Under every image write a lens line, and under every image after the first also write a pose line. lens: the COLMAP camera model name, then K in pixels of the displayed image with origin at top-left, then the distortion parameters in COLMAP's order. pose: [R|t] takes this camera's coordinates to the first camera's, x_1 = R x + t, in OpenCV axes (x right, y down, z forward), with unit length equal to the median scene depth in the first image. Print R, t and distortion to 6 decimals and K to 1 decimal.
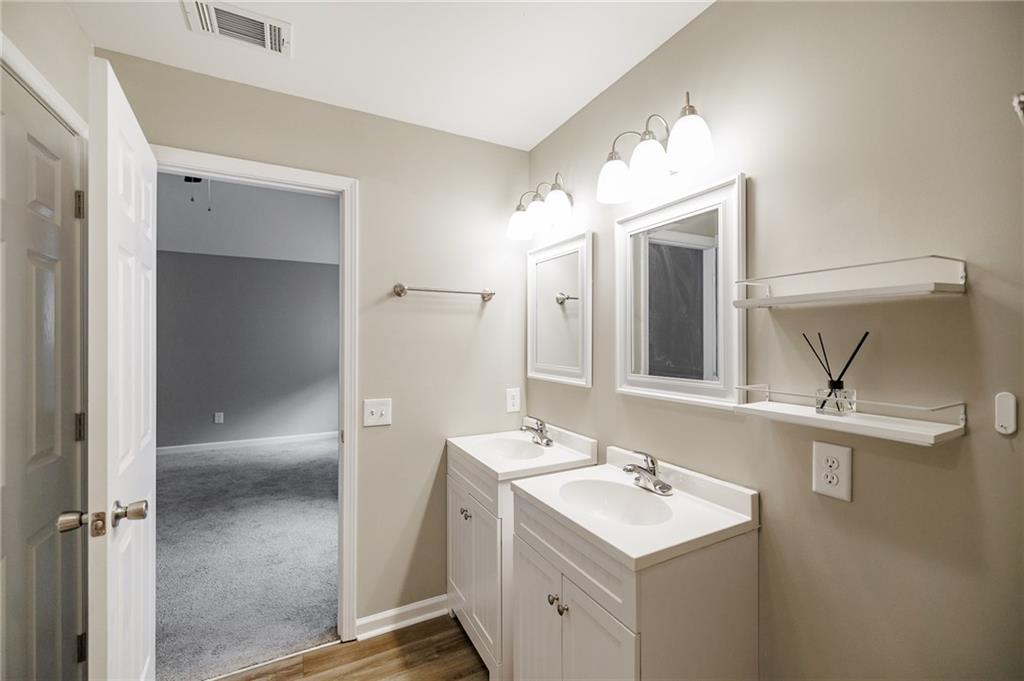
lens RADIAL K [[459.0, 0, 512.0], [0, 459.0, 340.5], [0, 0, 1]] dist [-0.003697, -0.000426]
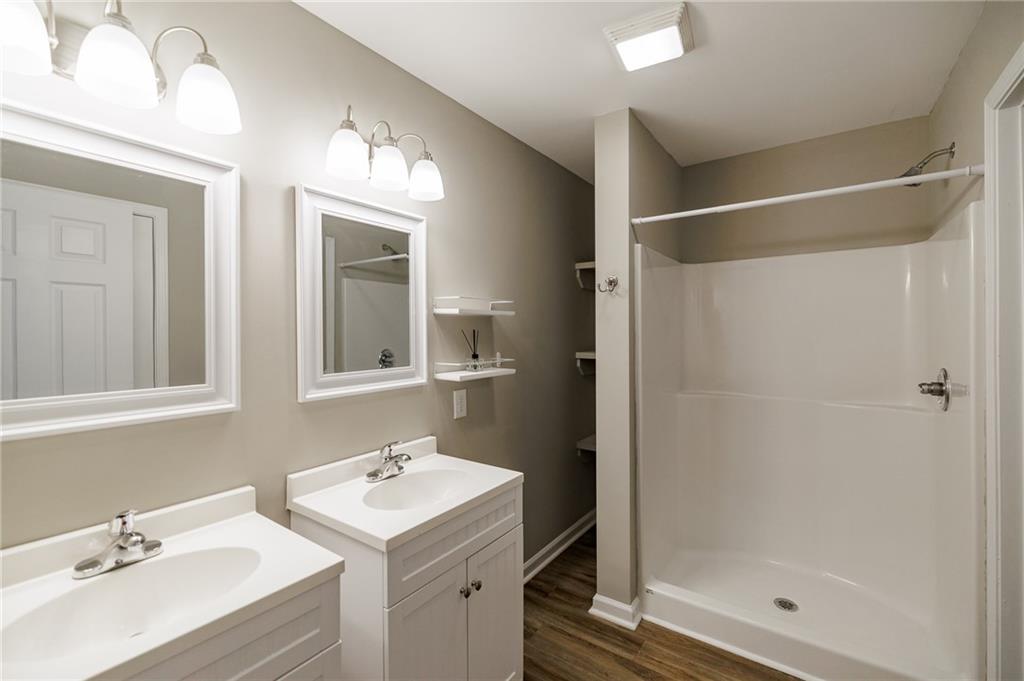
lens RADIAL K [[440.4, 0, 514.4], [0, 440.4, 330.7], [0, 0, 1]] dist [-0.000165, -0.000028]
pose [[-0.485718, 0.005468, 0.874098, -0.805933], [0.005826, 0.999978, -0.003017, -0.007578], [-0.874096, 0.003627, -0.485740, 1.363591]]
